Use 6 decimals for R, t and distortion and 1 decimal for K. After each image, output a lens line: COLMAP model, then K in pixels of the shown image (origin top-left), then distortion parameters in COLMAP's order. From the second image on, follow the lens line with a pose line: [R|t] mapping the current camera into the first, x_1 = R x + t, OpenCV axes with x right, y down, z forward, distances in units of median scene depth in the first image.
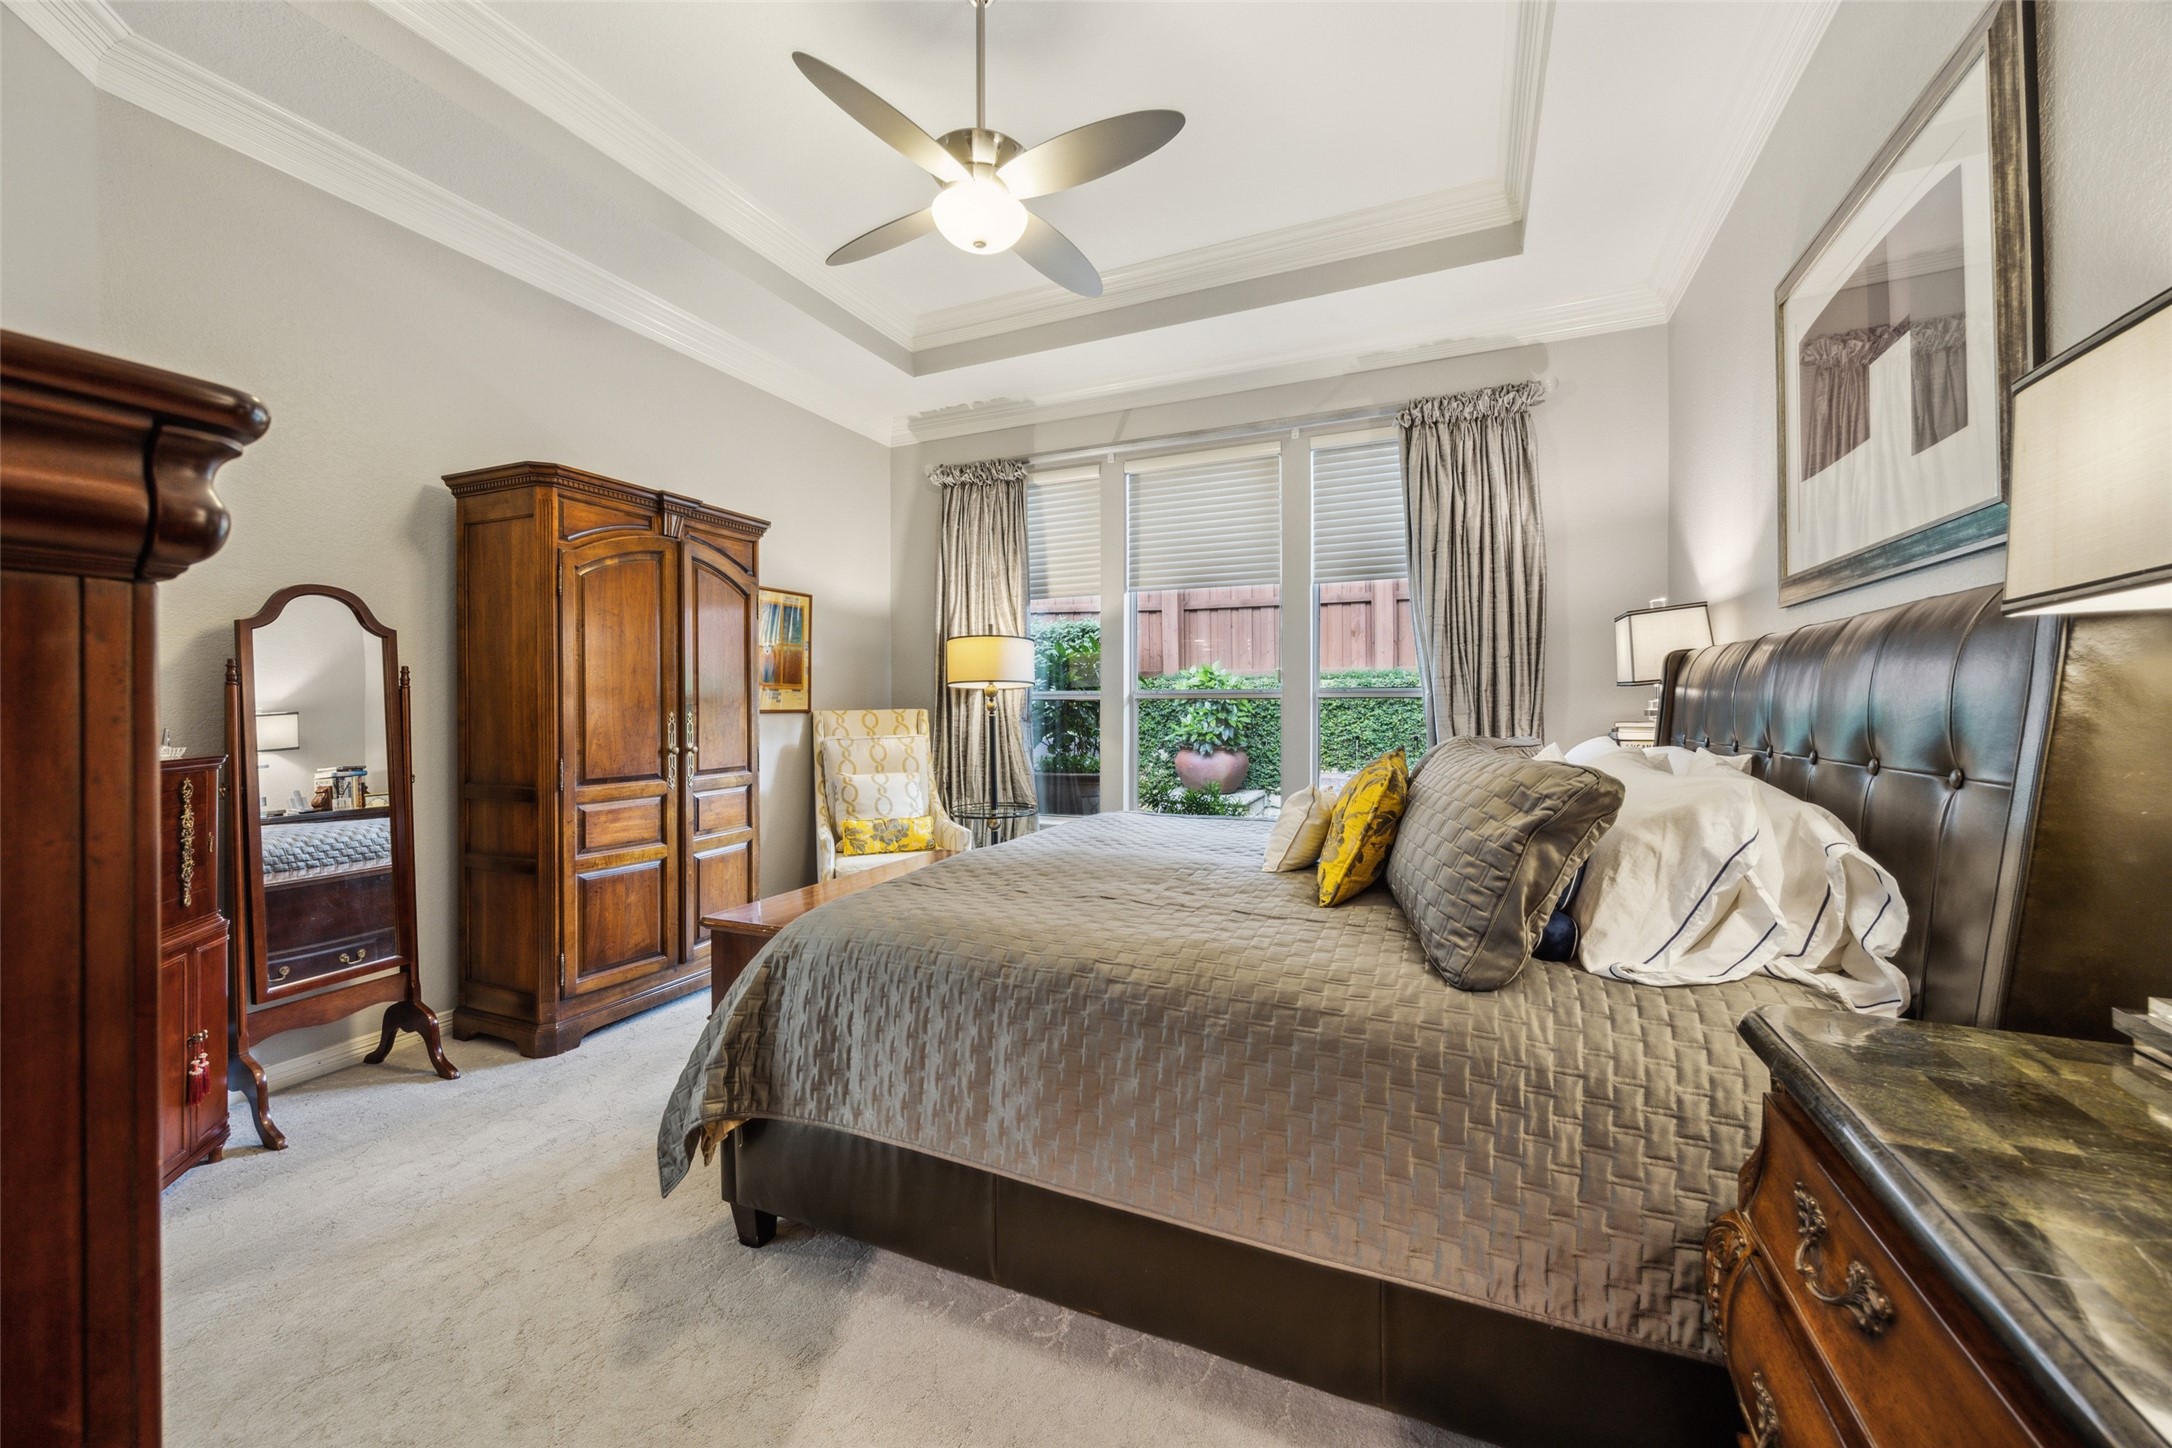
lens RADIAL K [[838.2, 0, 1078.5], [0, 838.2, 709.6], [0, 0, 1]] dist [-0.001271, -0.000128]
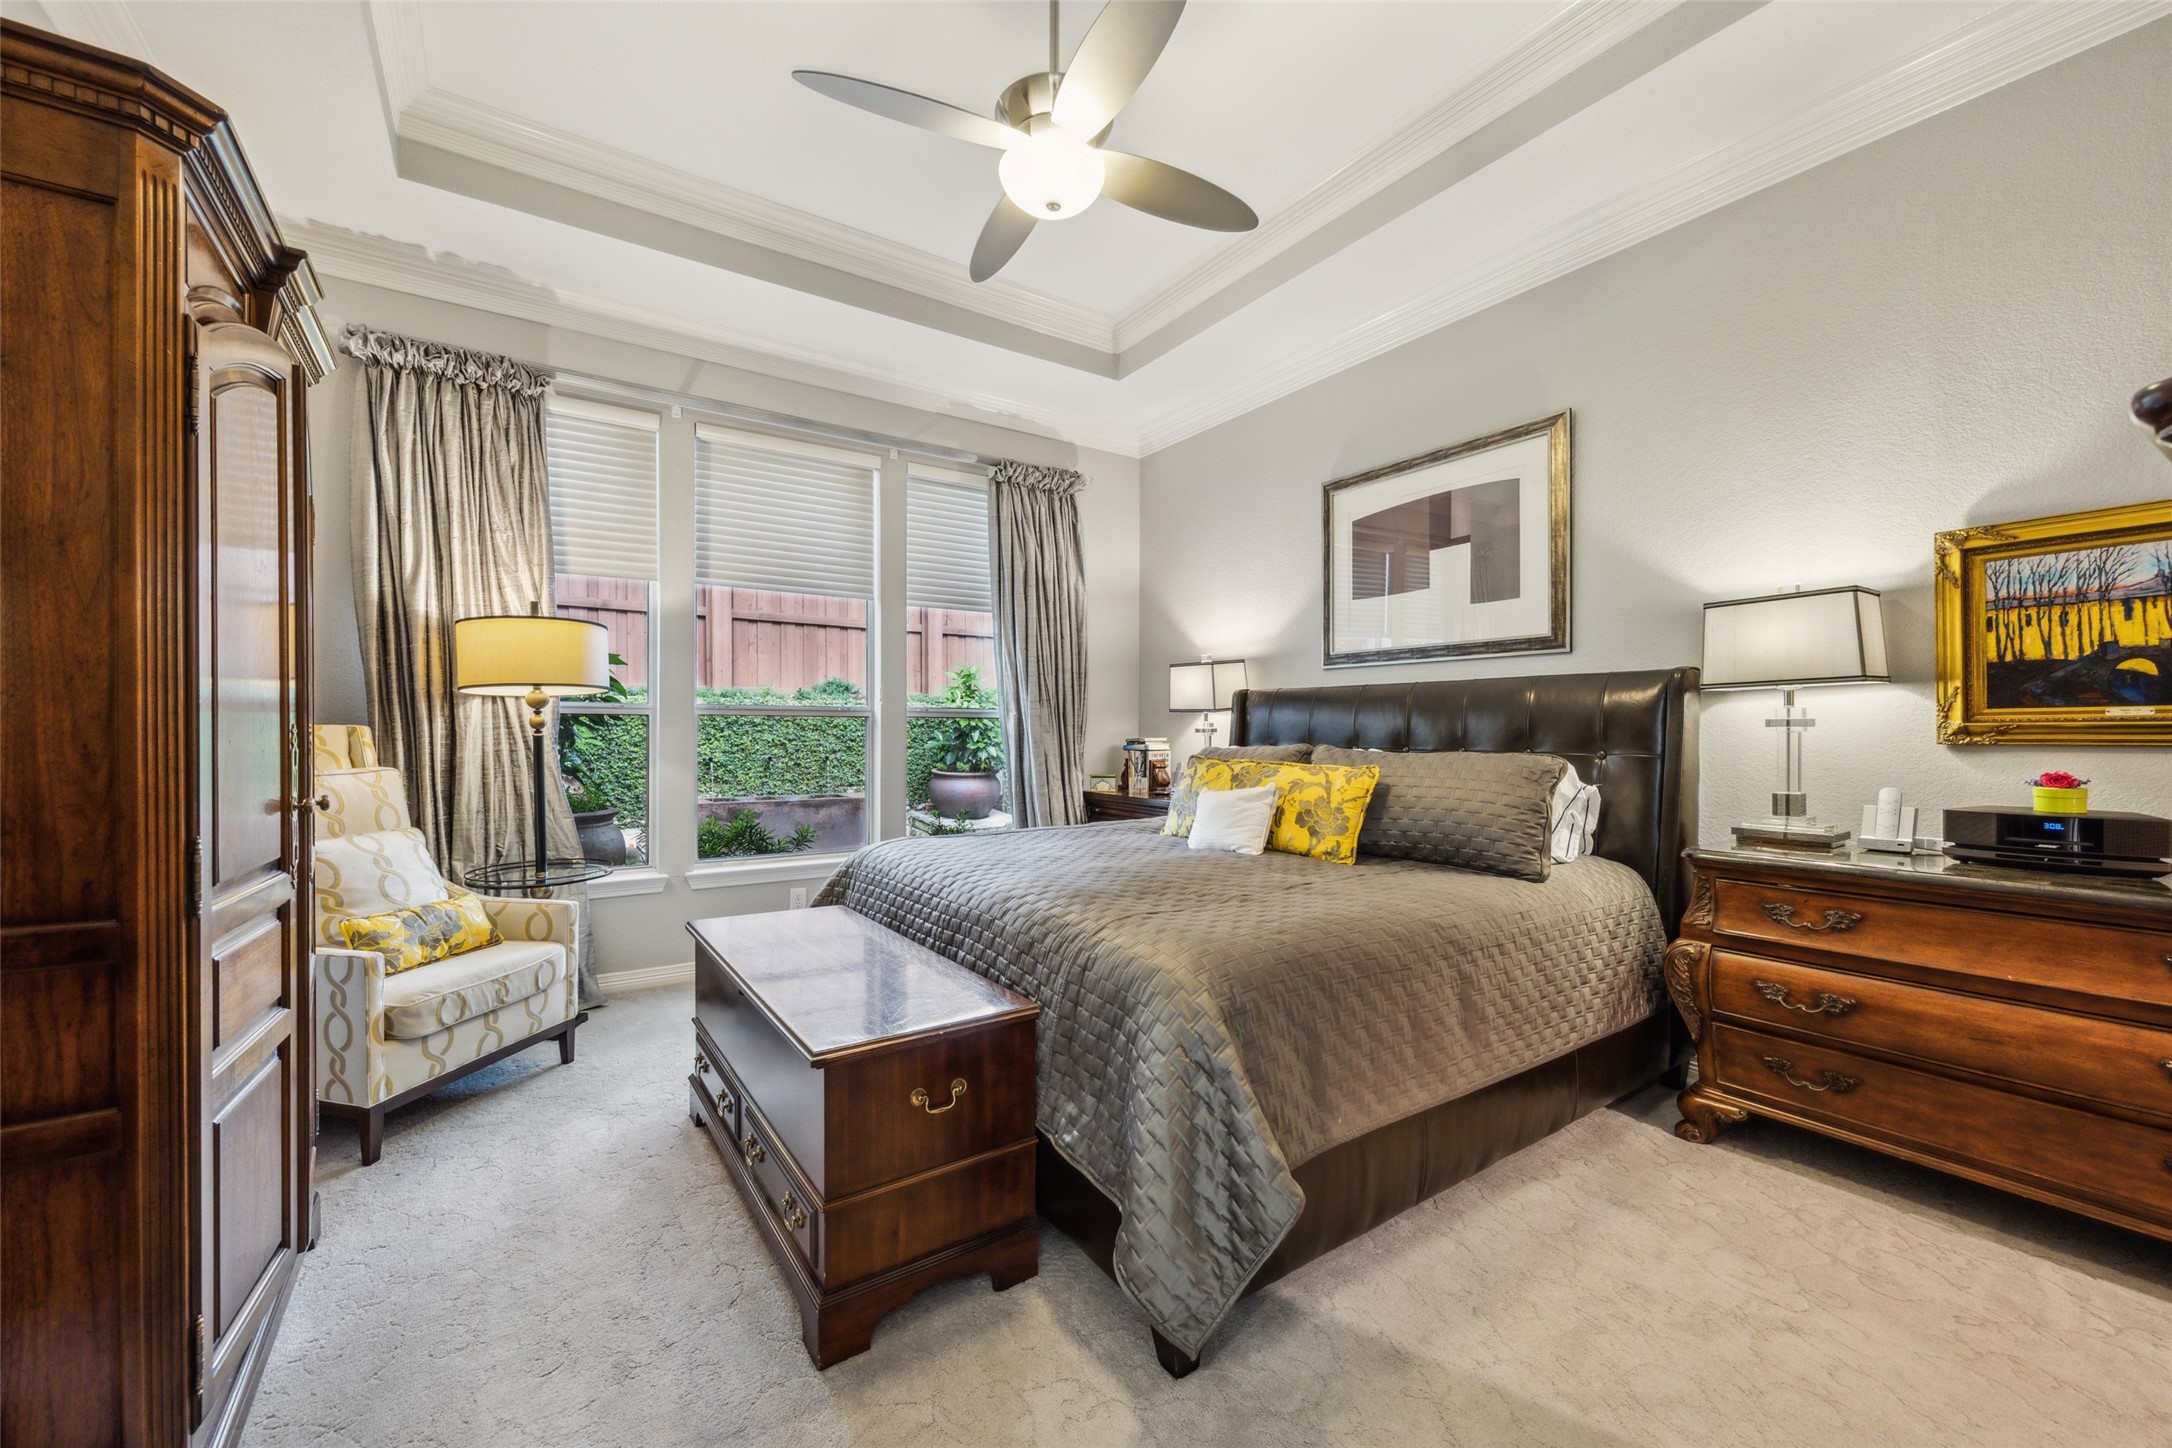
lens RADIAL K [[850.8, 0, 1077.0], [0, 850.8, 731.7], [0, 0, 1]] dist [-0.001118, -0.000120]
pose [[0.527929, 0.003449, 0.849282, -0.503801], [-0.000610, 0.999993, -0.003681, 0.007137], [-0.849289, 0.001425, 0.527927, 0.283951]]
